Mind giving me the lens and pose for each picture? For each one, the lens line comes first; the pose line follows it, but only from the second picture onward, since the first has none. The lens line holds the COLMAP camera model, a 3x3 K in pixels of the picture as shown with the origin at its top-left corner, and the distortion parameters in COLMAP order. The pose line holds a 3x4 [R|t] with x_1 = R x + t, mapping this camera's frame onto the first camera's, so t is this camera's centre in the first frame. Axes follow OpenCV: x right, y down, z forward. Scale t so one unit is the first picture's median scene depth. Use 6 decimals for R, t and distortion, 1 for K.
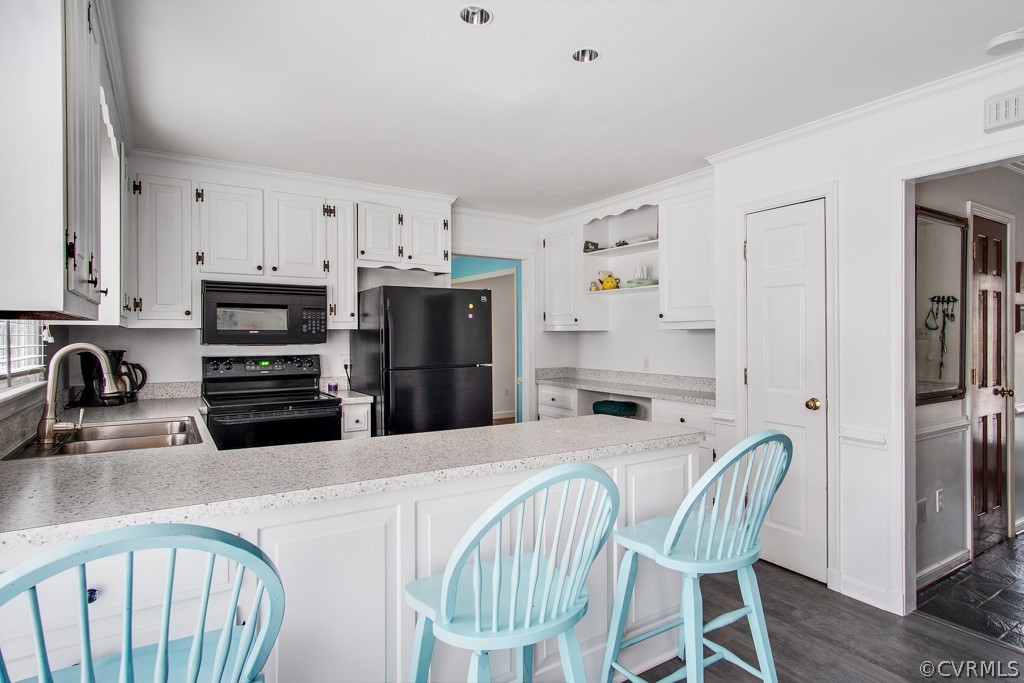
lens RADIAL K [[541.8, 0, 510.7], [0, 541.8, 334.6], [0, 0, 1]] dist [-0.000798, 0.002638]
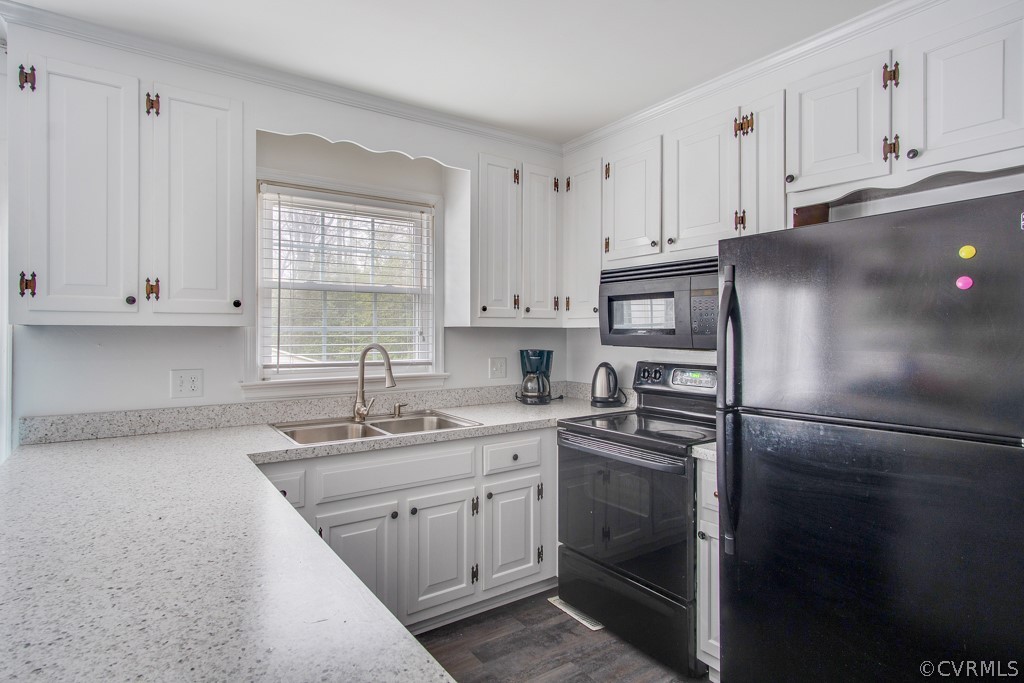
lens RADIAL K [[540.2, 0, 513.6], [0, 540.2, 330.7], [0, 0, 1]] dist [-0.009874, -0.000402]
pose [[0.045575, 0.001155, -0.998960, 0.254467], [0.003824, 0.999992, 0.001330, -0.007518], [0.998954, -0.003881, 0.045571, 0.777264]]
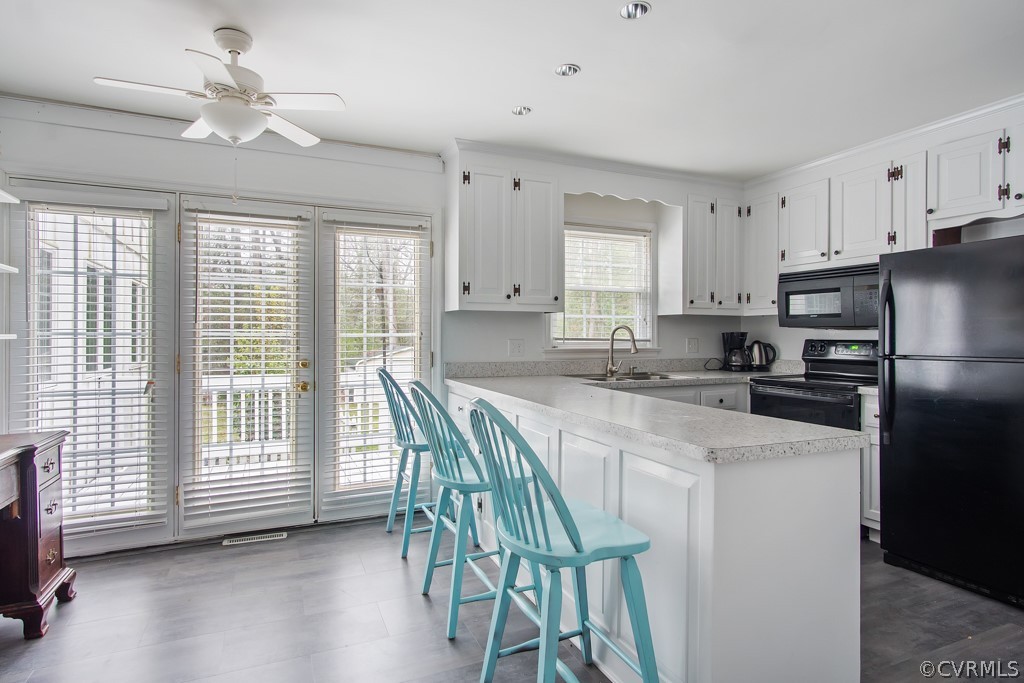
lens RADIAL K [[541.8, 0, 510.7], [0, 541.8, 334.6], [0, 0, 1]] dist [-0.000798, 0.002638]
pose [[-0.151253, 0.002616, -0.988492, 0.660431], [0.002875, 0.999993, 0.002206, 0.027235], [0.988491, -0.002508, -0.151259, 0.562149]]
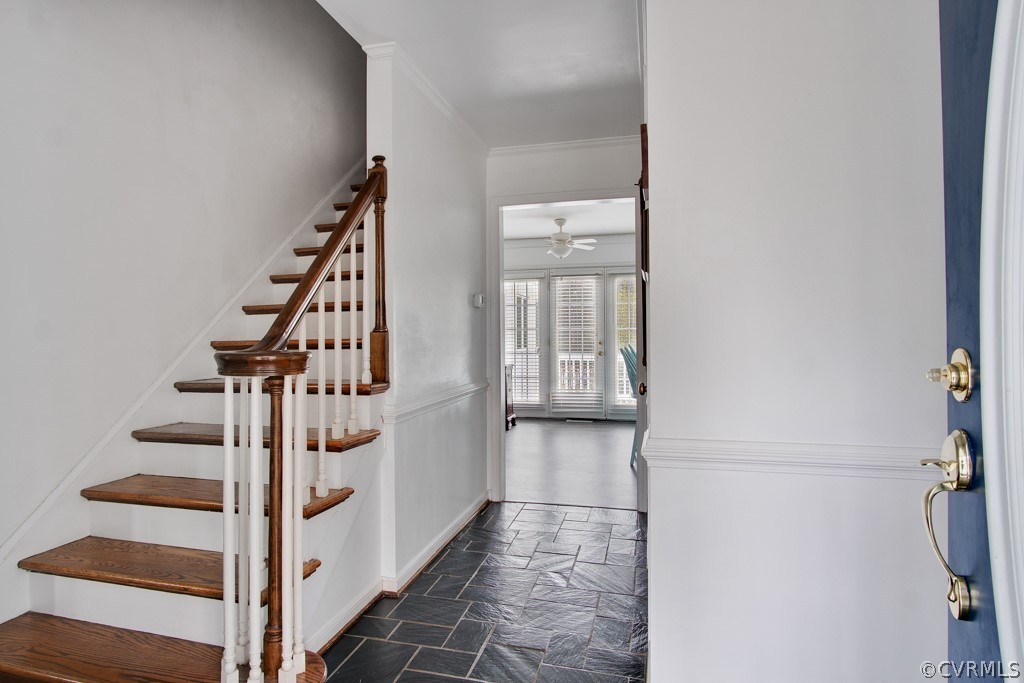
lens RADIAL K [[541.8, 0, 510.7], [0, 541.8, 334.6], [0, 0, 1]] dist [-0.000798, 0.002638]
pose [[-0.729746, 0.015487, -0.683543, 1.379203], [0.014485, 0.999869, 0.007191, 0.030972], [0.683565, -0.004654, -0.729875, 1.291114]]
